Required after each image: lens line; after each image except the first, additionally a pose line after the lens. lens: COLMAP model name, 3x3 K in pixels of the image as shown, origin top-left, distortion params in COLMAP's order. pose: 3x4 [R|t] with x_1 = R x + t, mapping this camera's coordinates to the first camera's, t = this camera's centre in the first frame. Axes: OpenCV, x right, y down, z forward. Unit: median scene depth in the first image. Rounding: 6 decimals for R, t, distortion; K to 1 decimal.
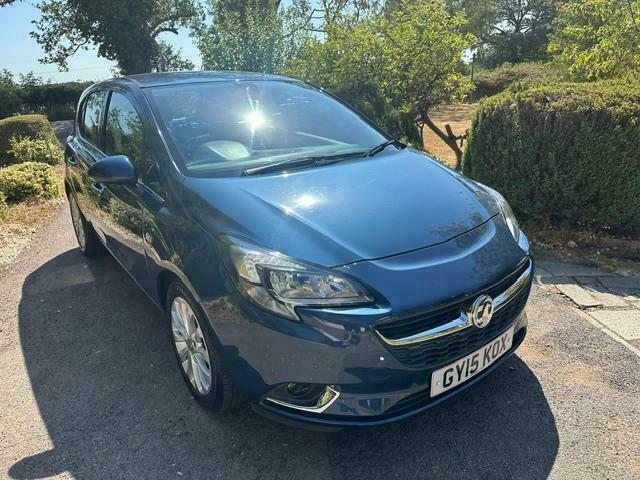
lens RADIAL K [[454.7, 0, 318.4], [0, 454.7, 240.5], [0, 0, 1]] dist [0.011846, -0.013347]
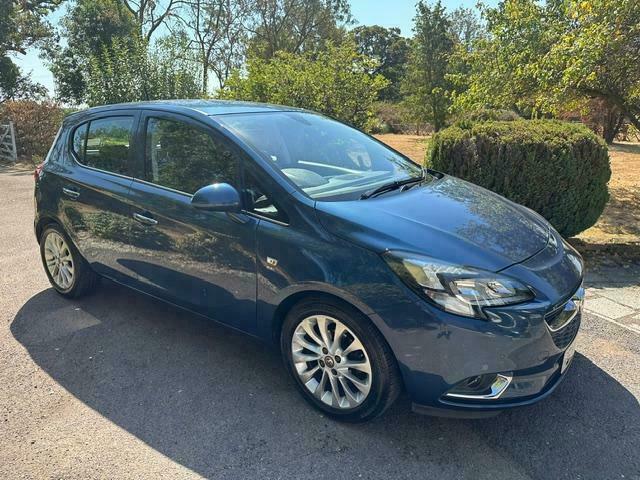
lens RADIAL K [[454.7, 0, 322.2], [0, 454.7, 240.7], [0, 0, 1]] dist [0.011846, -0.013347]
pose [[0.953186, -0.051325, 0.297998, -0.318104], [0.070293, 0.996103, -0.053279, 0.004918], [-0.294102, 0.071732, 0.953078, 0.000953]]
